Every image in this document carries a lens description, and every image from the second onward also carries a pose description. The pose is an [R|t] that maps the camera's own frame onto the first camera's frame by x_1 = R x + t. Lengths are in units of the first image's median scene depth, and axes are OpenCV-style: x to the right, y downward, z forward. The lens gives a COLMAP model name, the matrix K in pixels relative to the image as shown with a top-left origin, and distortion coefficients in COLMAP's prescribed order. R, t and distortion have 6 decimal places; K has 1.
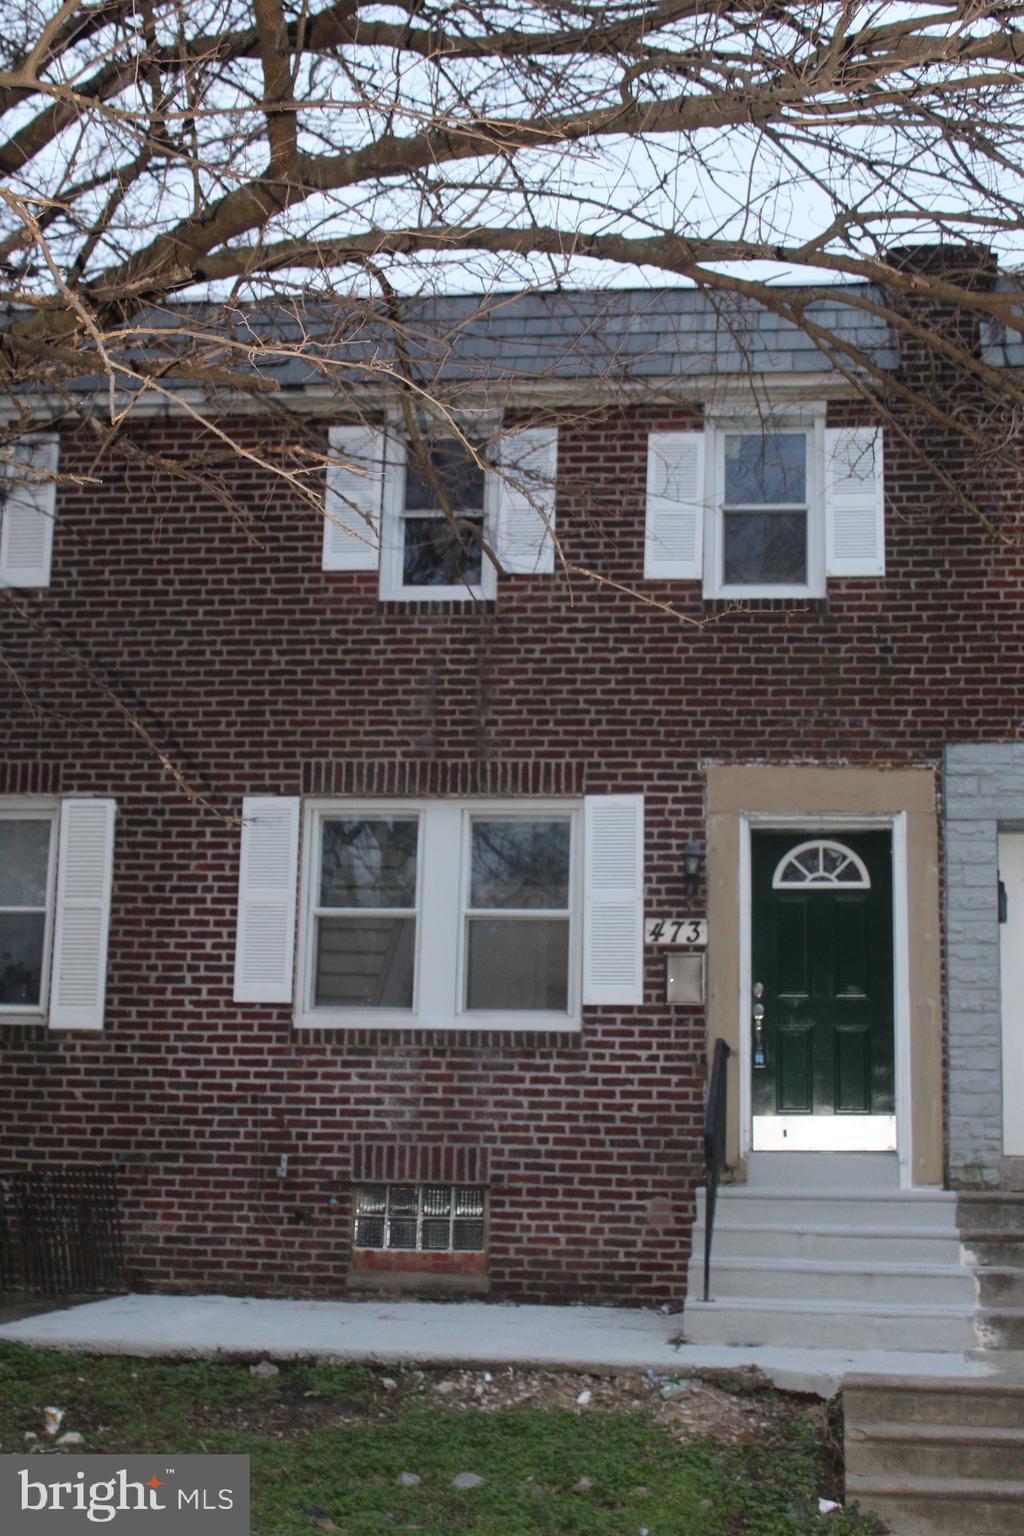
lens RADIAL K [[2265.5, 0, 512.0], [0, 2265.5, 768.0], [0, 0, 1]] dist [-0.039227, 0.062909]
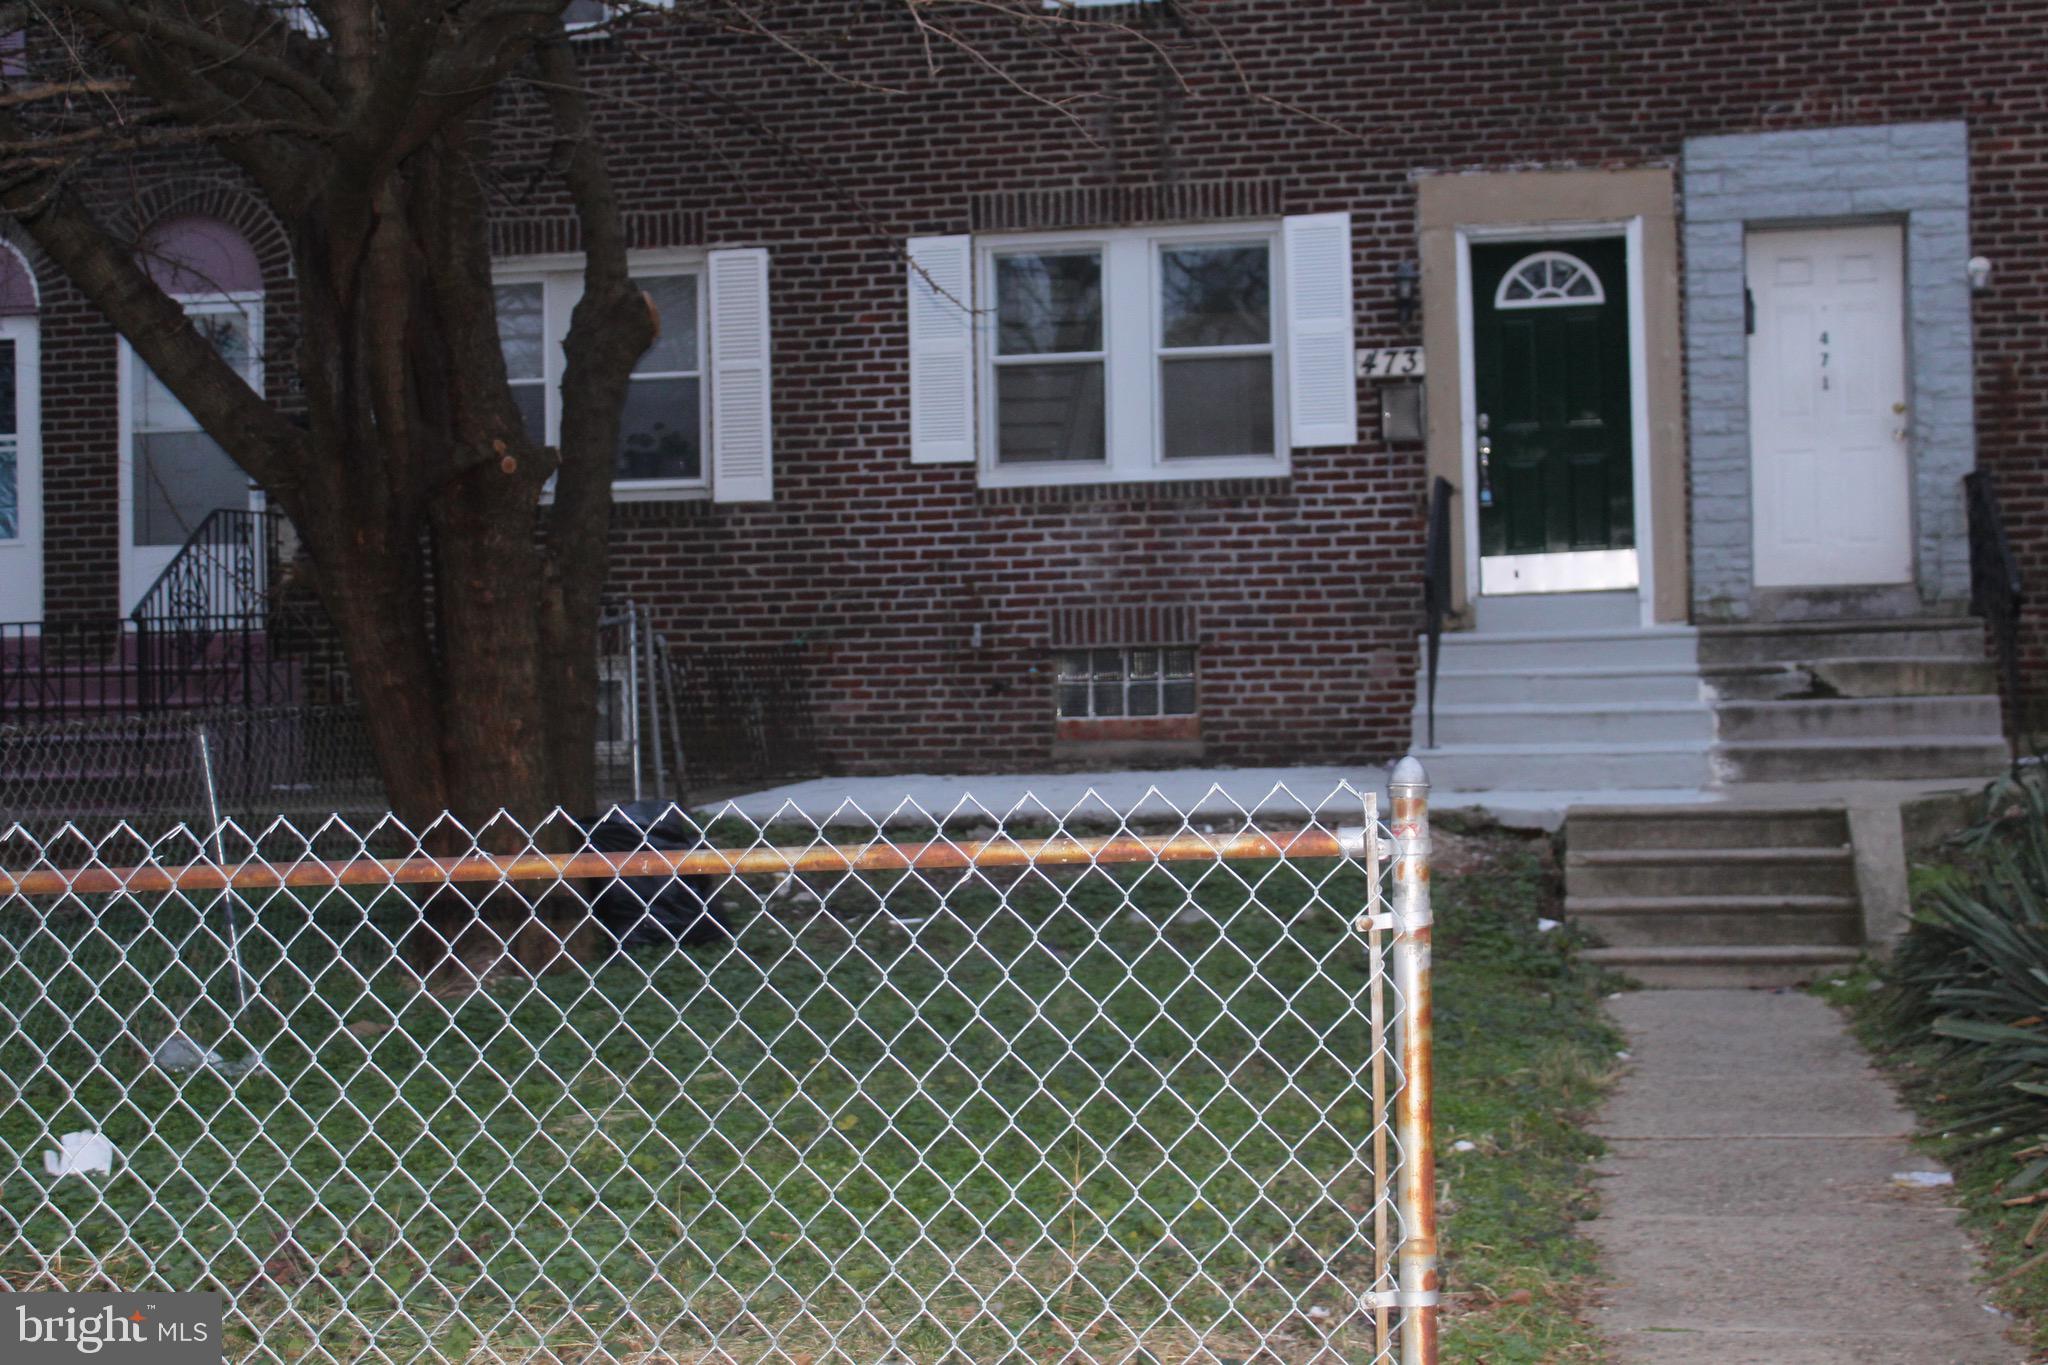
lens RADIAL K [[3020.7, 0, 1024.0], [0, 3020.7, 682.5], [0, 0, 1]] dist [-0.039227, 0.062909]
pose [[0.996900, -0.046393, -0.063547, -0.003406], [0.057082, 0.982313, 0.178336, -0.026176], [0.054150, -0.181410, 0.981916, -0.224777]]
